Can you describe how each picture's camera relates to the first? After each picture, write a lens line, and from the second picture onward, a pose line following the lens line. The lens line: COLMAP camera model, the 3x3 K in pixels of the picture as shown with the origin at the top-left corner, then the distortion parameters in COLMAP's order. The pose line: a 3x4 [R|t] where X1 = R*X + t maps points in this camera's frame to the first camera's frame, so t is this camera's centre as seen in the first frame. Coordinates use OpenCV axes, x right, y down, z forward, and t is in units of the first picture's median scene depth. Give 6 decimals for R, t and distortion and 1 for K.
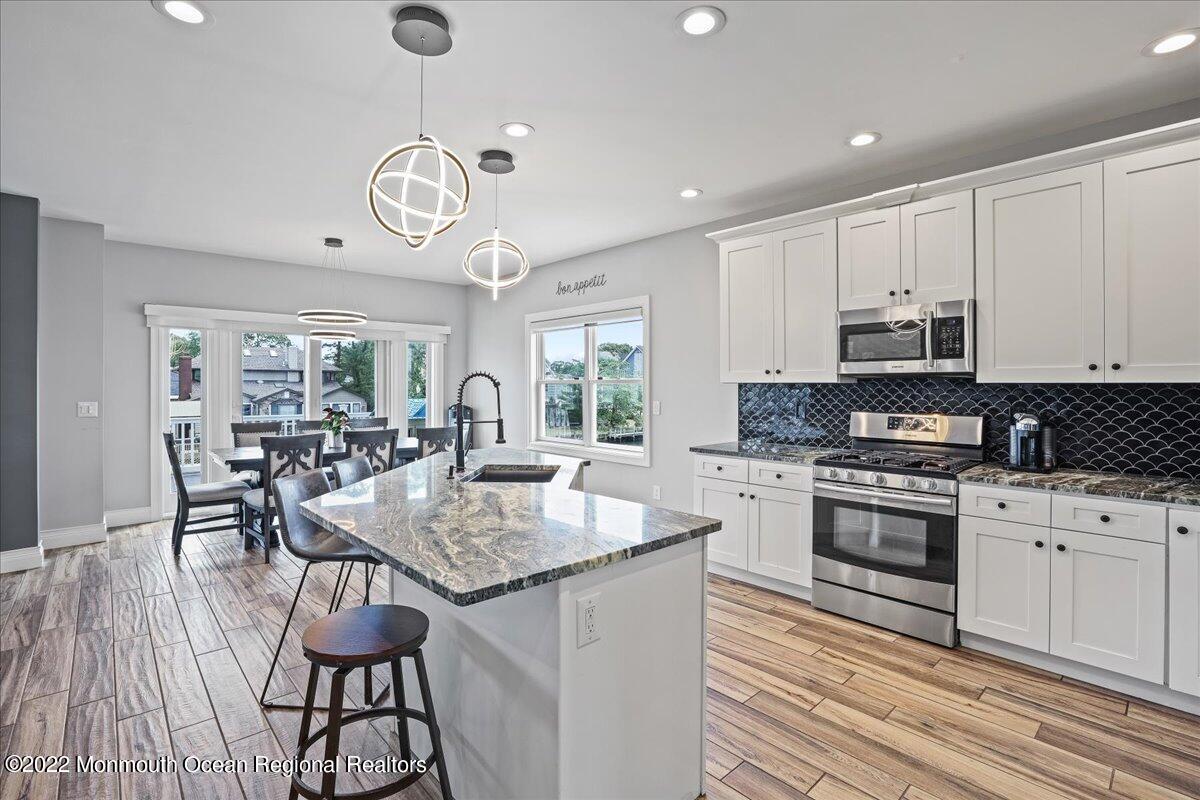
lens RADIAL K [[555.7, 0, 584.2], [0, 555.7, 385.6], [0, 0, 1]] dist [-0.045762, 0.014653]
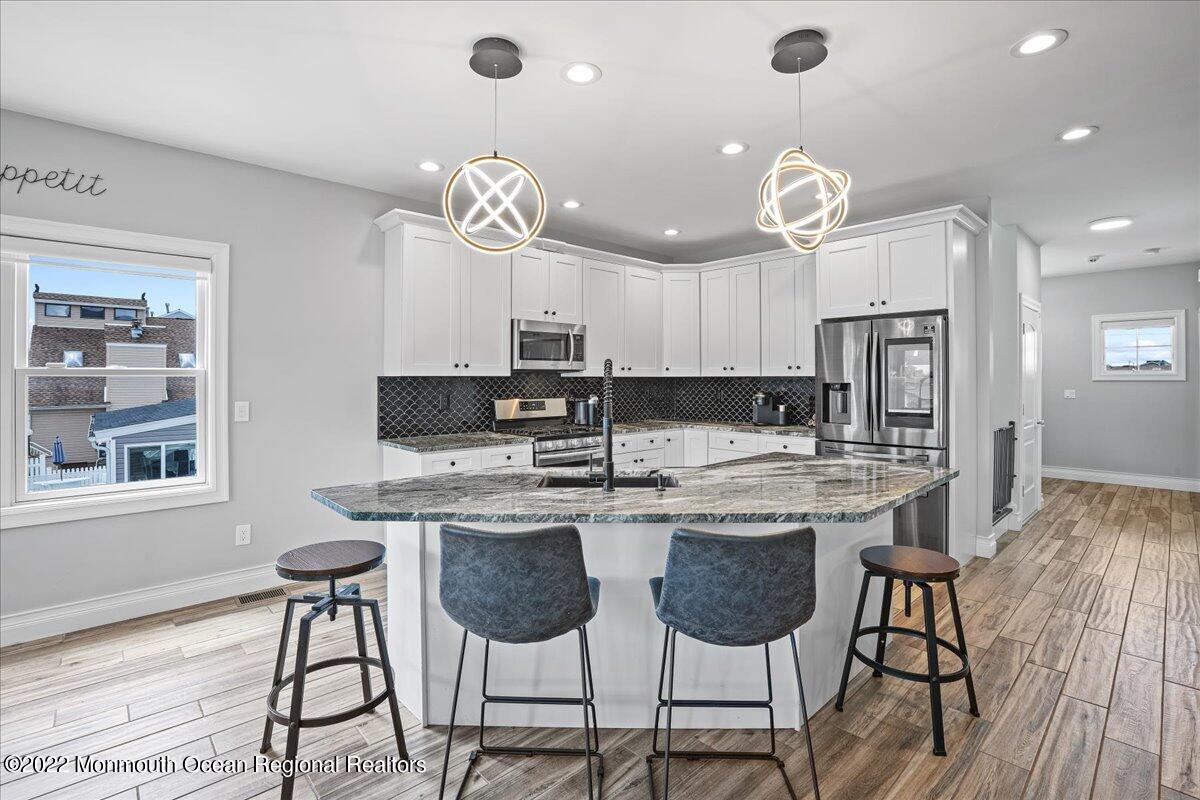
lens RADIAL K [[555.7, 0, 589.4], [0, 555.7, 377.8], [0, 0, 1]] dist [-0.045762, 0.014653]
pose [[-0.012179, 0.002142, 0.999924, -0.832381], [0.004051, 0.999990, -0.002093, 0.001879], [-0.999918, 0.004025, -0.012188, 0.878504]]
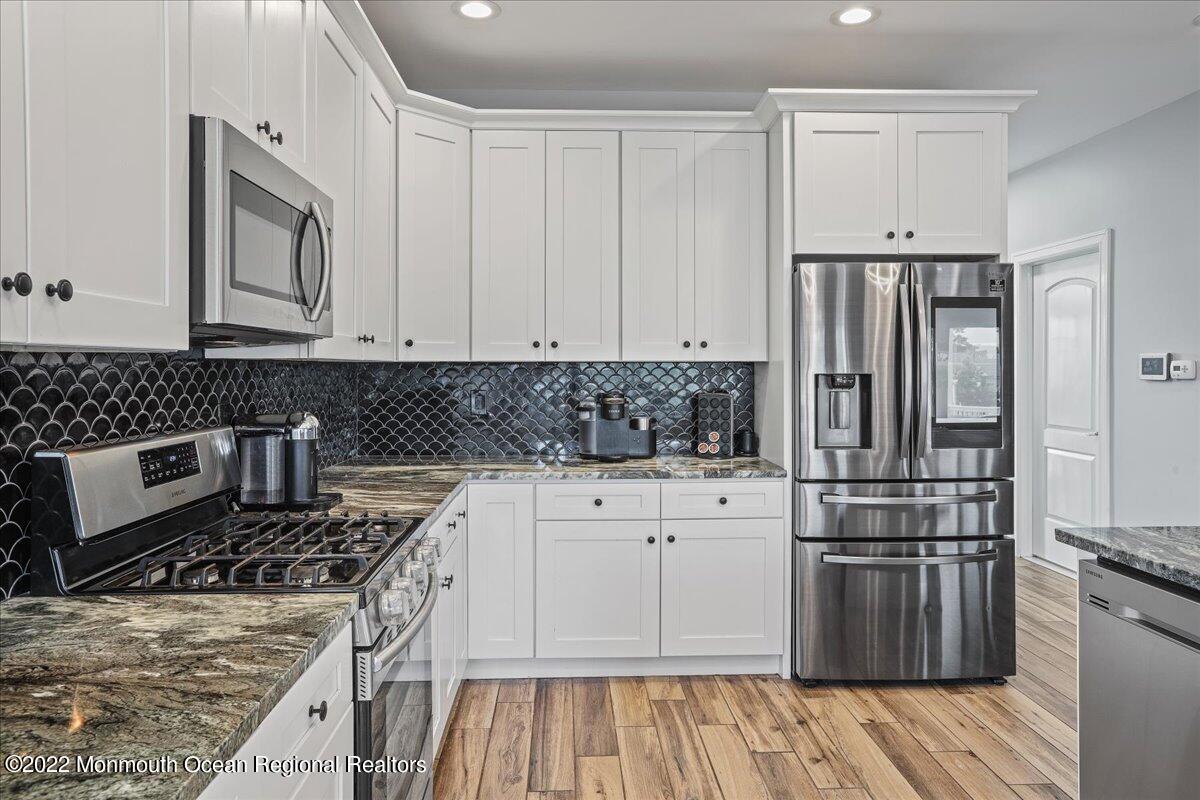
lens RADIAL K [[803.2, 0, 597.2], [0, 803.2, 370.0], [0, 0, 1]] dist [-0.023550, 0.029574]
pose [[-0.775749, -0.001437, 0.631040, 0.013960], [0.002553, 0.999982, 0.005416, 0.002496], [-0.631037, 0.005812, -0.775731, 1.254110]]
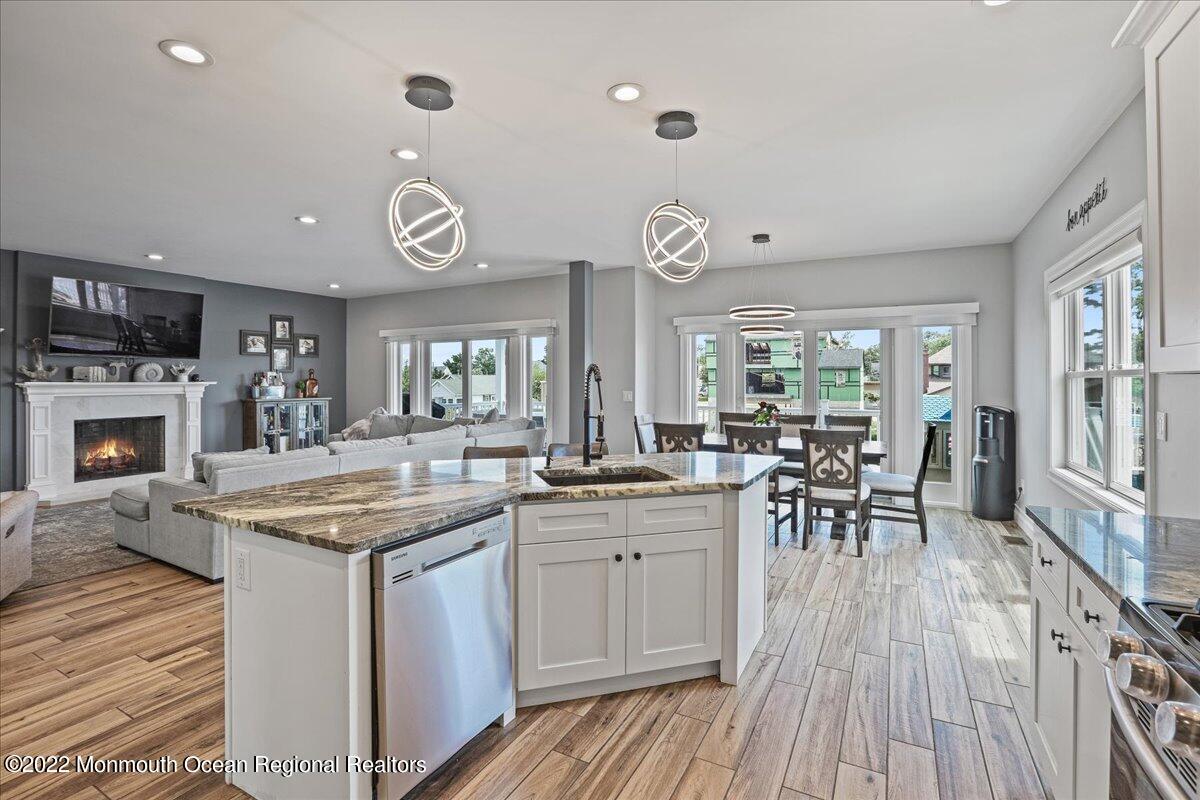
lens RADIAL K [[561.0, 0, 598.6], [0, 561.0, 380.3], [0, 0, 1]] dist [-0.042069, 0.011383]
pose [[0.343907, 0.002140, -0.939001, 0.625889], [-0.002768, 0.999995, 0.001266, -0.000032], [0.939000, 0.002164, 0.343911, 0.577198]]
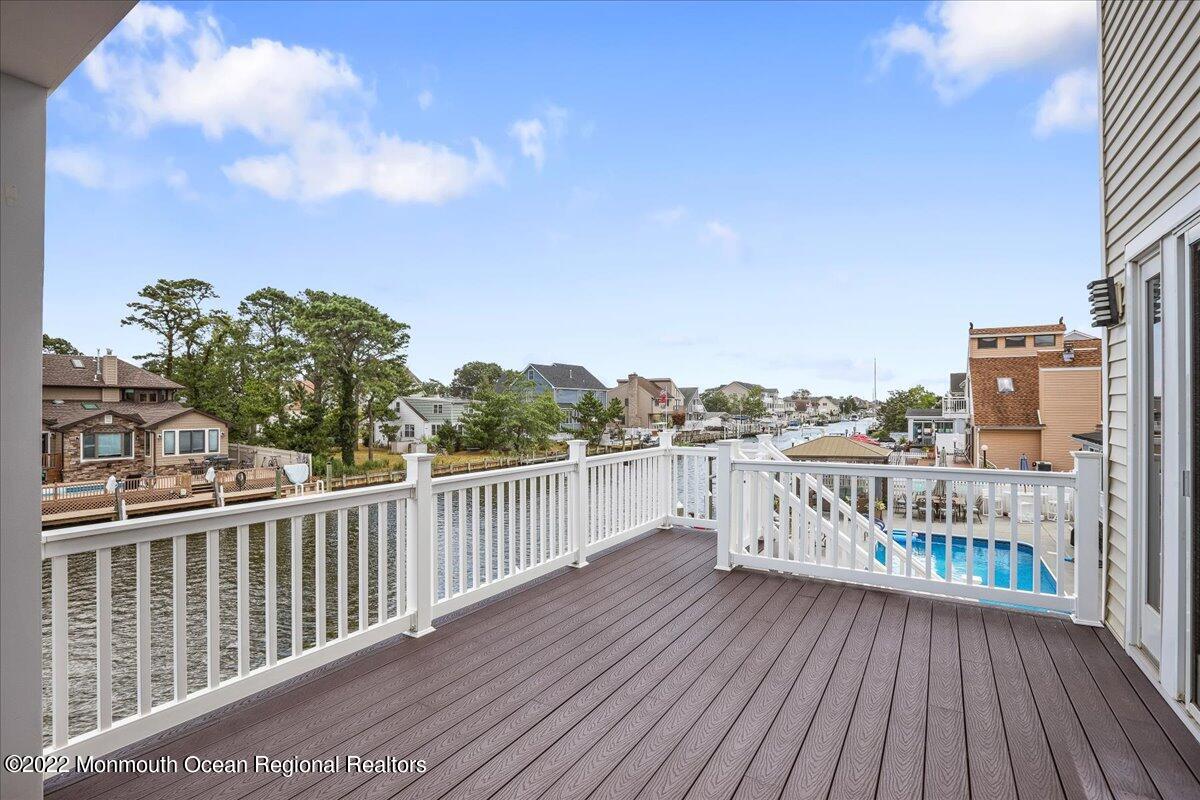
lens RADIAL K [[555.7, 0, 599.8], [0, 555.7, 396.4], [0, 0, 1]] dist [-0.045762, 0.014653]
pose [[0.958238, 0.003410, 0.285950, -1.741528], [0.002198, 0.999812, -0.019286, 0.027710], [-0.285962, 0.019109, 0.958050, 1.653829]]
